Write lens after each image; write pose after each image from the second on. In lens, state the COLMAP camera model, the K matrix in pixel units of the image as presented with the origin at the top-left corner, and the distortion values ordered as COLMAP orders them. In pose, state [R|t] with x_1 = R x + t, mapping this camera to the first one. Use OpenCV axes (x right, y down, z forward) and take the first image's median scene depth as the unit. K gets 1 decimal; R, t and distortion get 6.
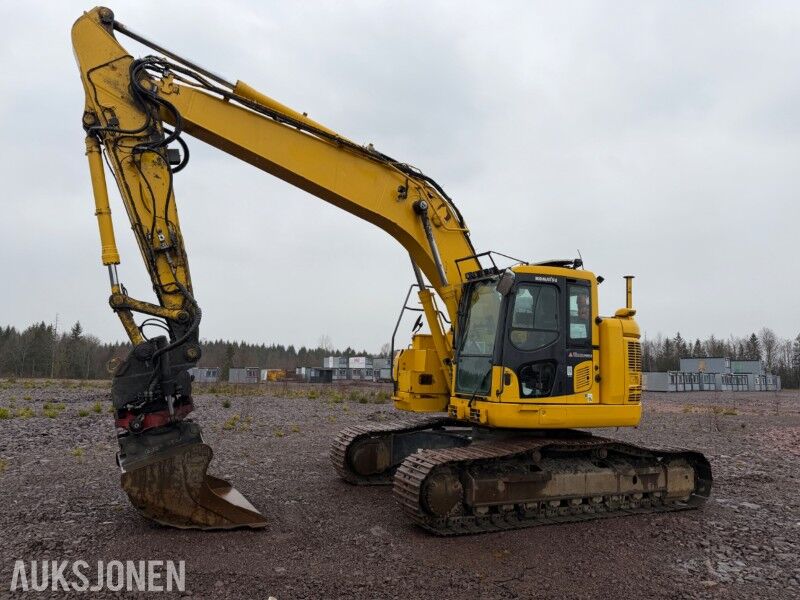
lens RADIAL K [[565.3, 0, 395.5], [0, 565.3, 297.5], [0, 0, 1]] dist [0.135625, -0.226678]
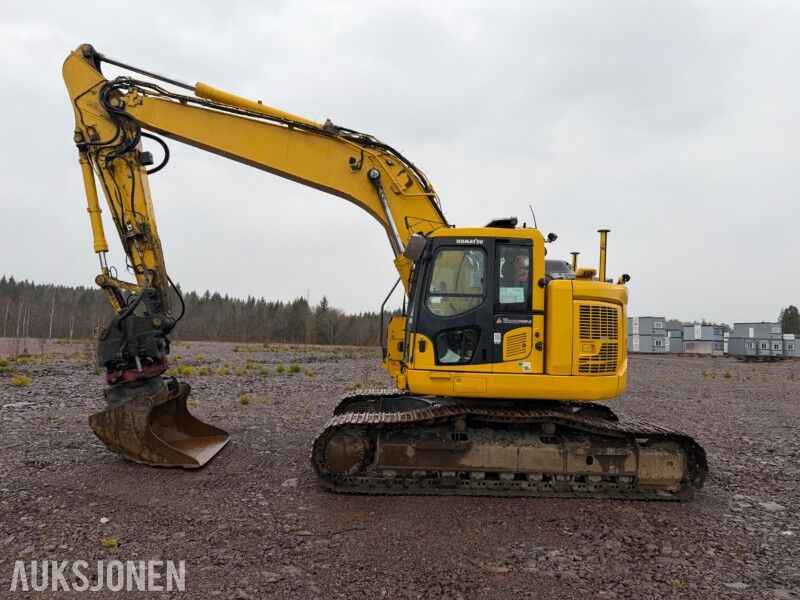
lens RADIAL K [[565.3, 0, 395.5], [0, 565.3, 297.5], [0, 0, 1]] dist [0.135625, -0.226678]
pose [[0.917421, -0.024200, -0.397180, 0.520846], [0.045608, 0.997966, 0.044541, 0.013303], [0.395295, -0.058977, 0.916659, 0.085700]]
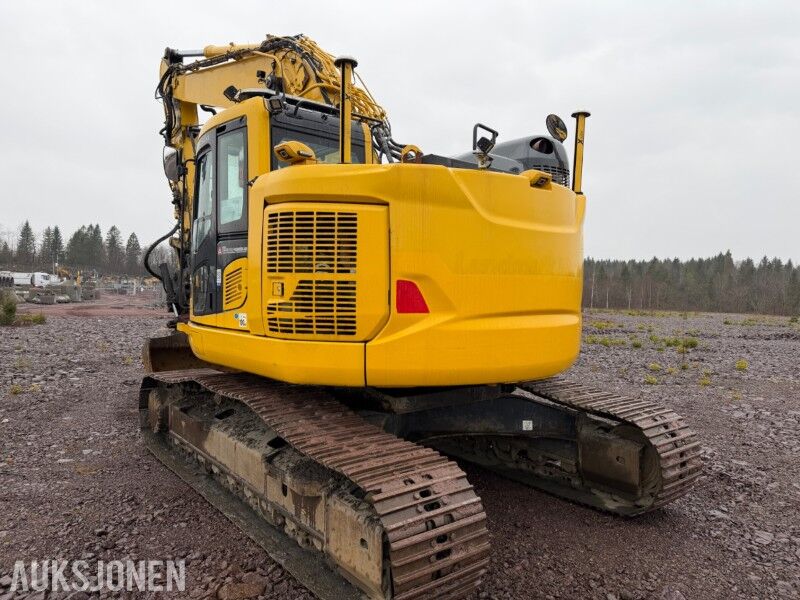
lens RADIAL K [[565.3, 0, 395.5], [0, 565.3, 297.5], [0, 0, 1]] dist [0.135625, -0.226678]
pose [[0.220240, -0.008331, -0.975410, 0.961429], [0.104489, 0.994411, 0.015099, 0.161718], [0.969833, -0.105245, 0.219880, 1.044313]]
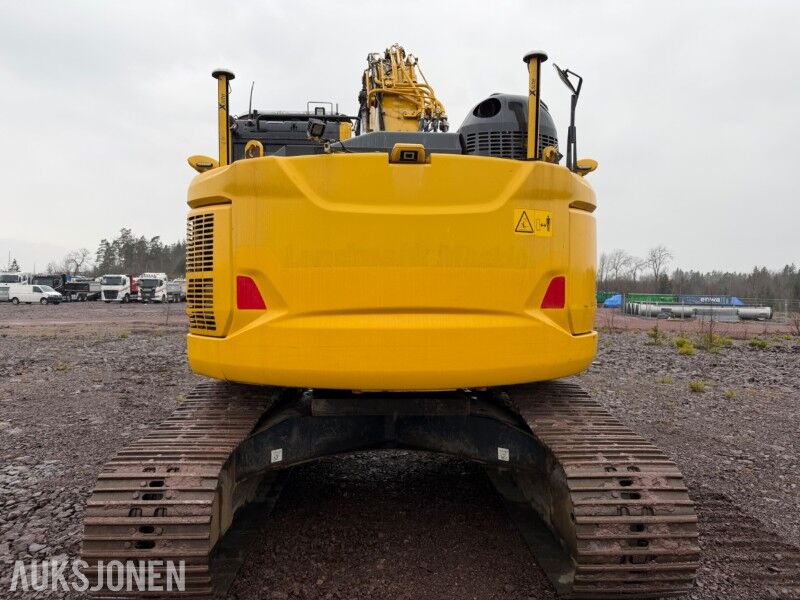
lens RADIAL K [[565.3, 0, 395.5], [0, 565.3, 297.5], [0, 0, 1]] dist [0.135625, -0.226678]
pose [[-0.420627, -0.027027, -0.906831, 0.875002], [0.089797, 0.993408, -0.071259, 0.220936], [0.902779, -0.111404, -0.415427, 1.487671]]
